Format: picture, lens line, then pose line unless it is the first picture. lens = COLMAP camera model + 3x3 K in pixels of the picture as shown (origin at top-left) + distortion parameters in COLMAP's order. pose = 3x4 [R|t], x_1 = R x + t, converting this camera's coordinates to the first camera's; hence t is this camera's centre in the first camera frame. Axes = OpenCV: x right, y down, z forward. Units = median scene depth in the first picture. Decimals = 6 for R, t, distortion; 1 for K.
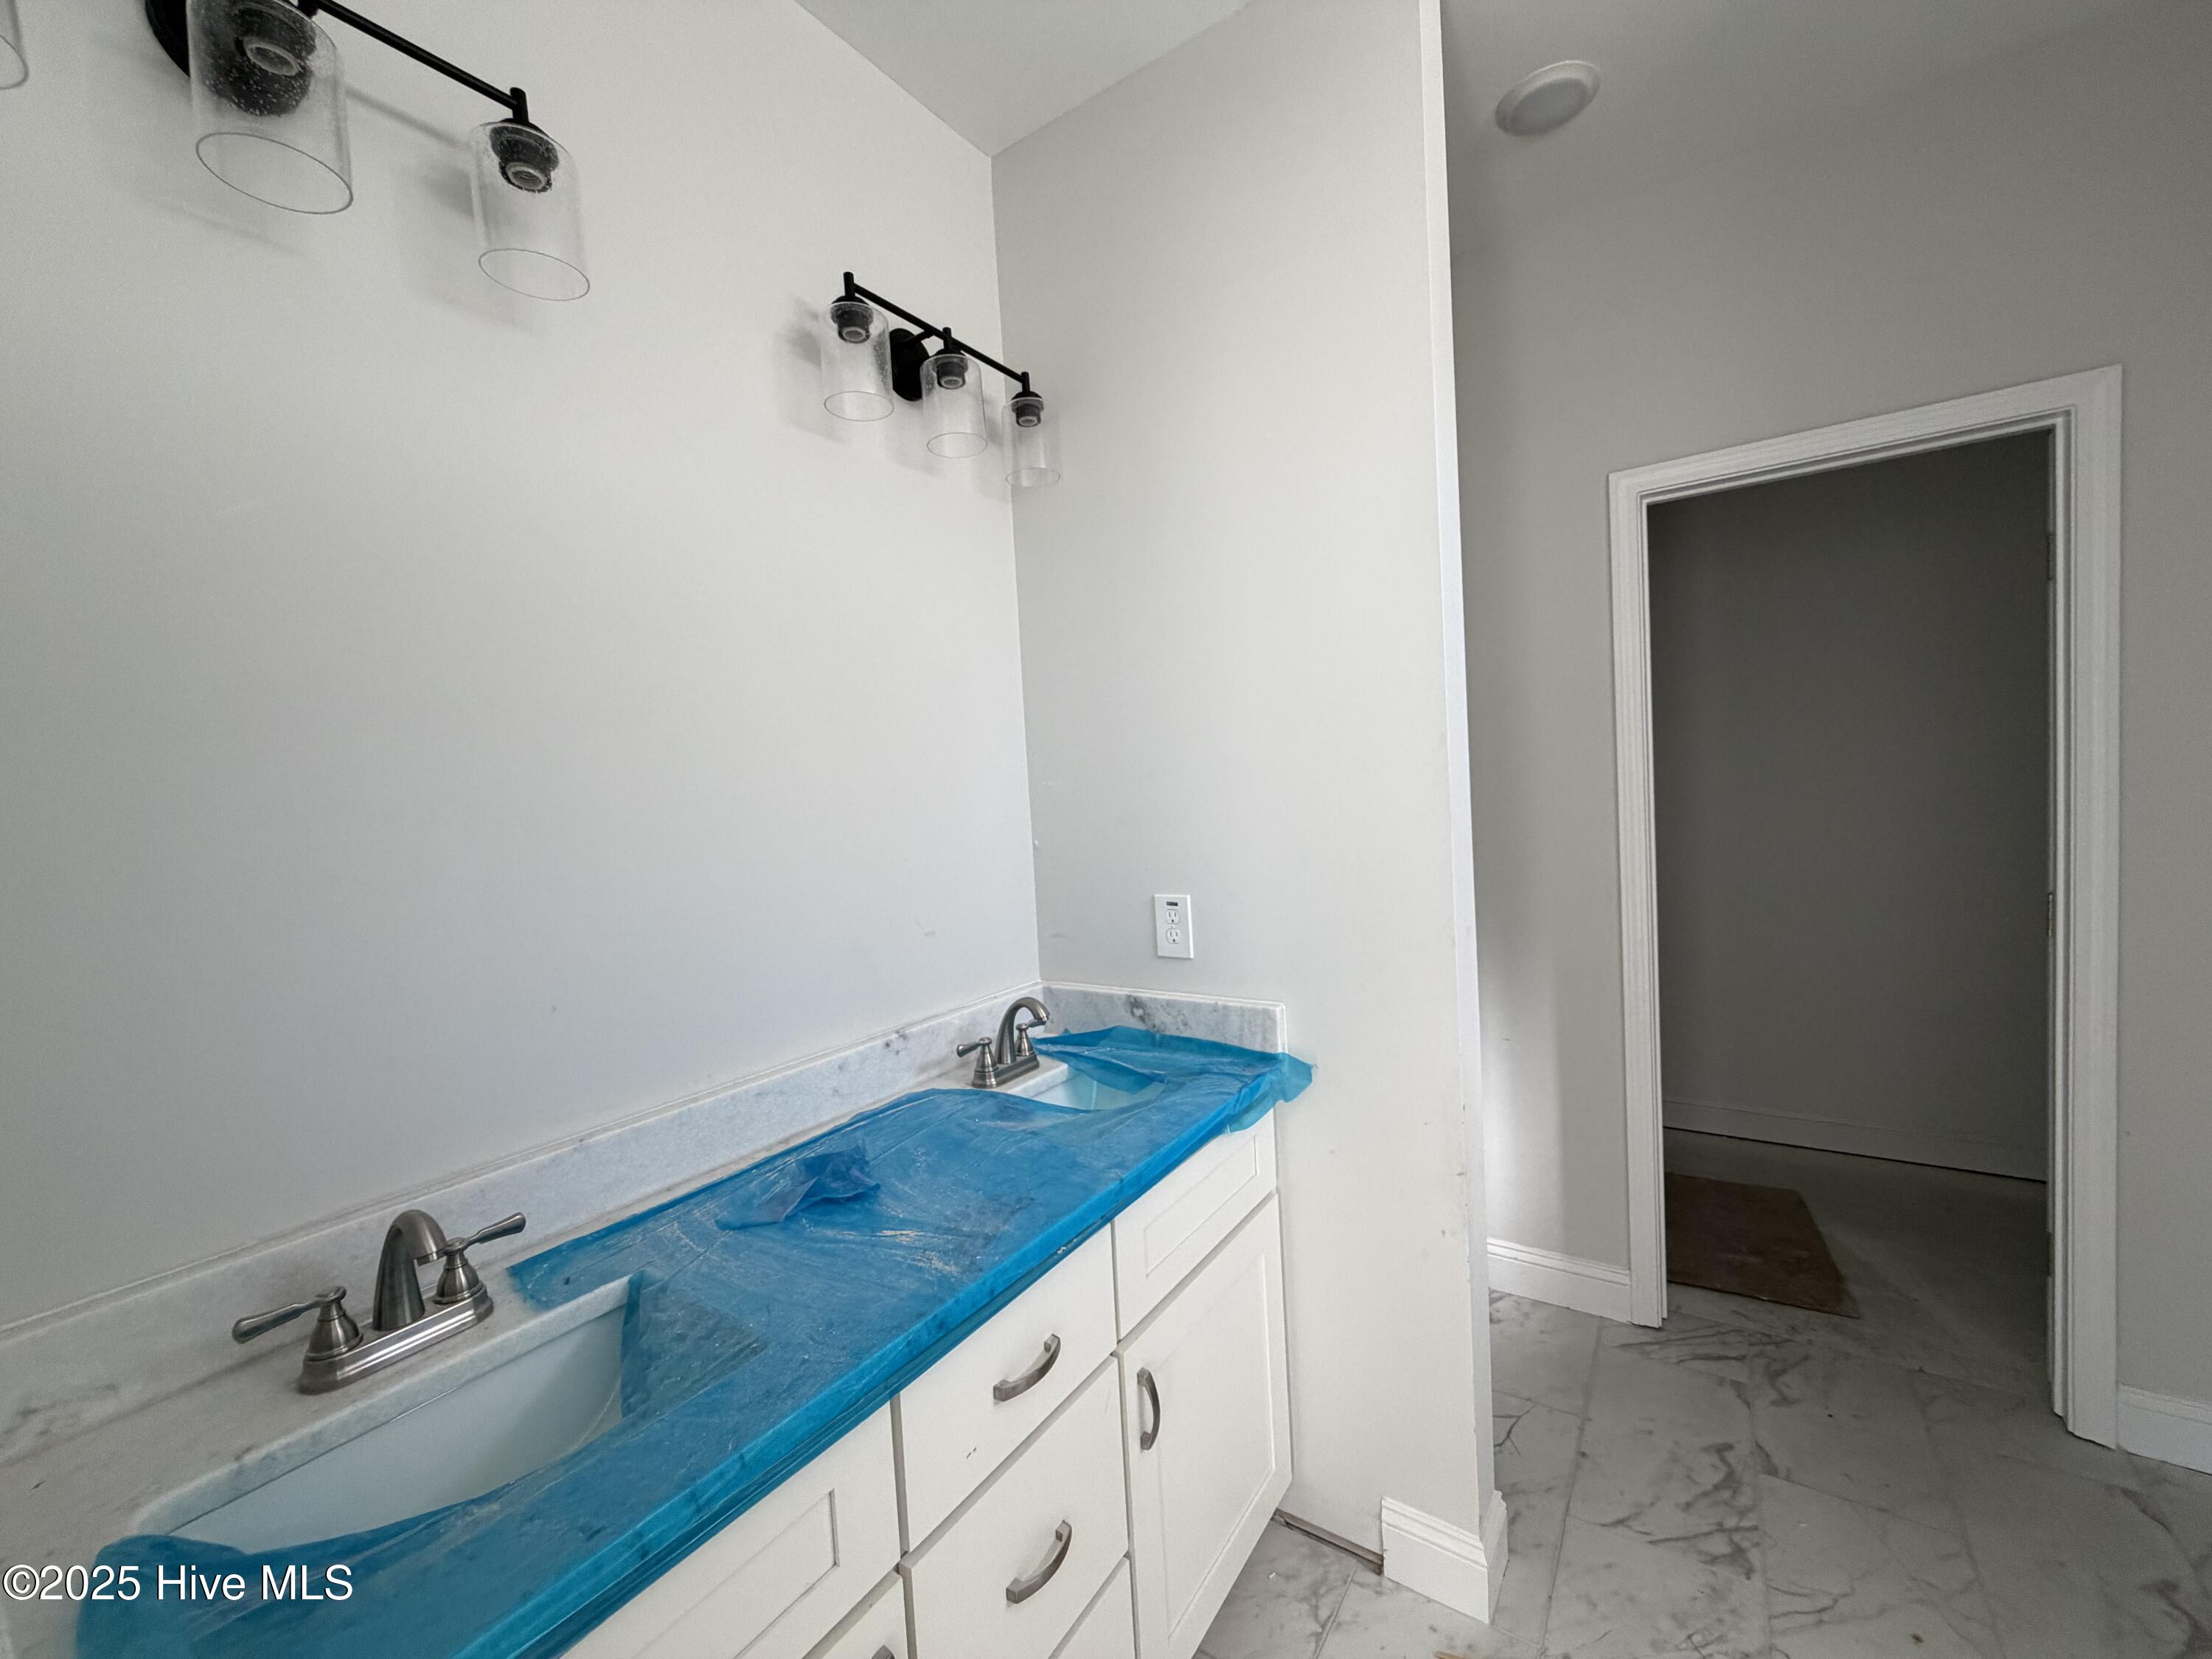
lens RADIAL K [[871.0, 0, 1106.0], [0, 871.0, 829.5], [0, 0, 1]] dist [0.002386, 0.000312]
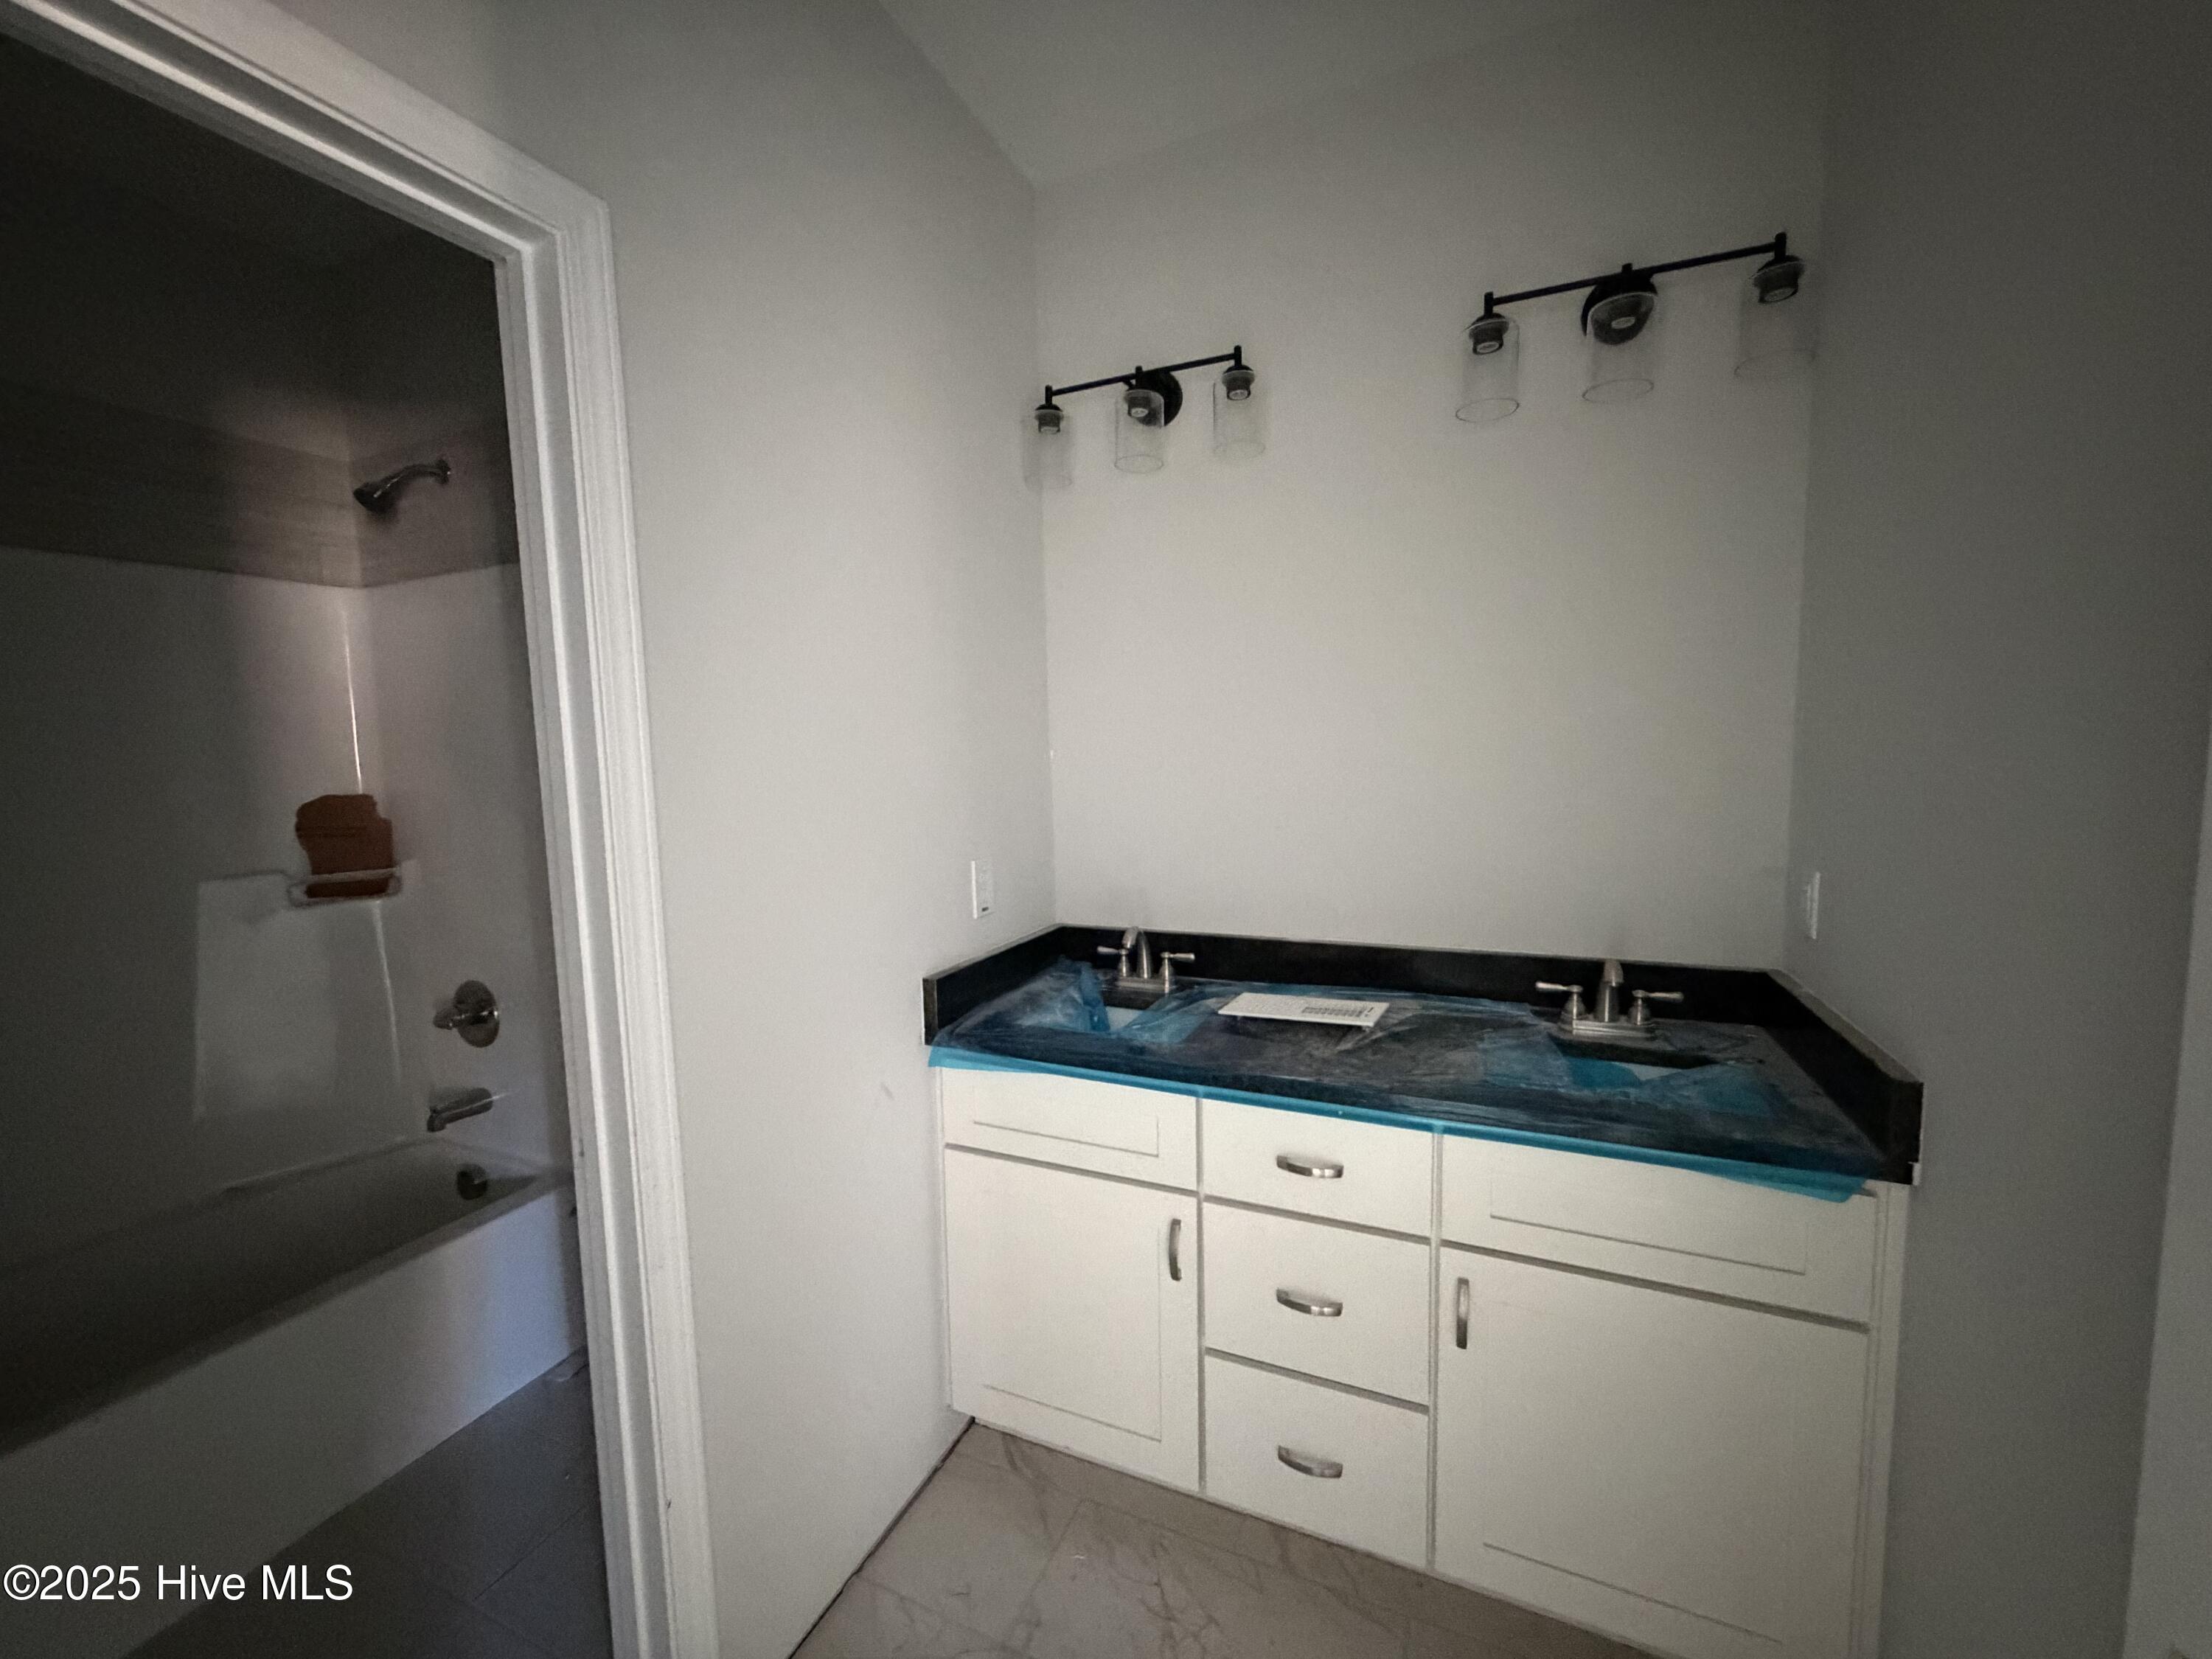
lens RADIAL K [[871.0, 0, 1106.0], [0, 871.0, 829.5], [0, 0, 1]] dist [0.002386, 0.000312]
pose [[0.208747, 0.150955, -0.966249, 0.932760], [-0.050051, 0.988370, 0.143598, -0.085092], [0.976688, 0.018386, 0.213875, 0.311985]]
